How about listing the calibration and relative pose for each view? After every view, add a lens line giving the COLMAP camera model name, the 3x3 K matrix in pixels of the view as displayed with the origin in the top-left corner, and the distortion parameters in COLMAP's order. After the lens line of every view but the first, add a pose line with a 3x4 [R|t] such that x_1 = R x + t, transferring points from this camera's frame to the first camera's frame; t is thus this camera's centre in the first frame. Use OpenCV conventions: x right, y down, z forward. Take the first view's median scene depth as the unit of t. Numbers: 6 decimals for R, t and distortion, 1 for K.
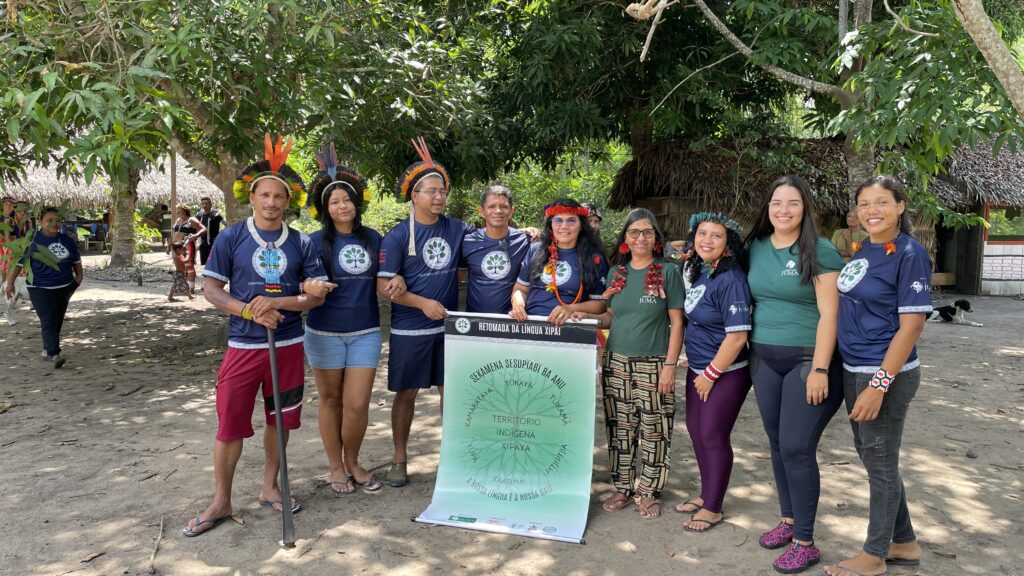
lens RADIAL K [[762.7, 0, 512.0], [0, 762.7, 288.0], [0, 0, 1]] dist [0.076778, -0.105397]
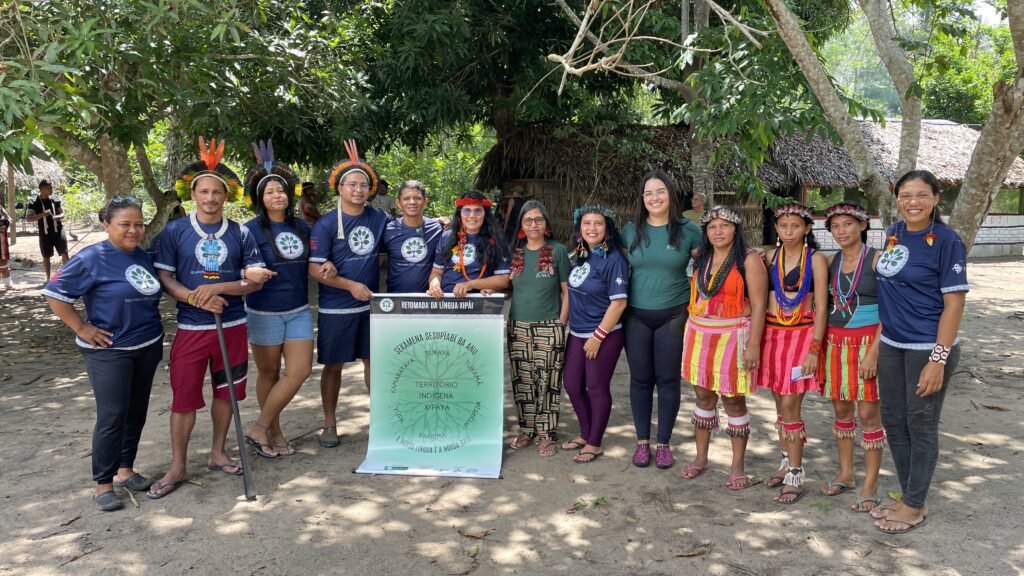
lens RADIAL K [[762.7, 0, 512.0], [0, 762.7, 288.0], [0, 0, 1]] dist [0.076778, -0.105397]
pose [[0.982588, -0.029423, 0.183454, -0.084662], [0.024057, 0.999217, 0.031410, -0.004968], [-0.184235, -0.026450, 0.982526, -0.152134]]
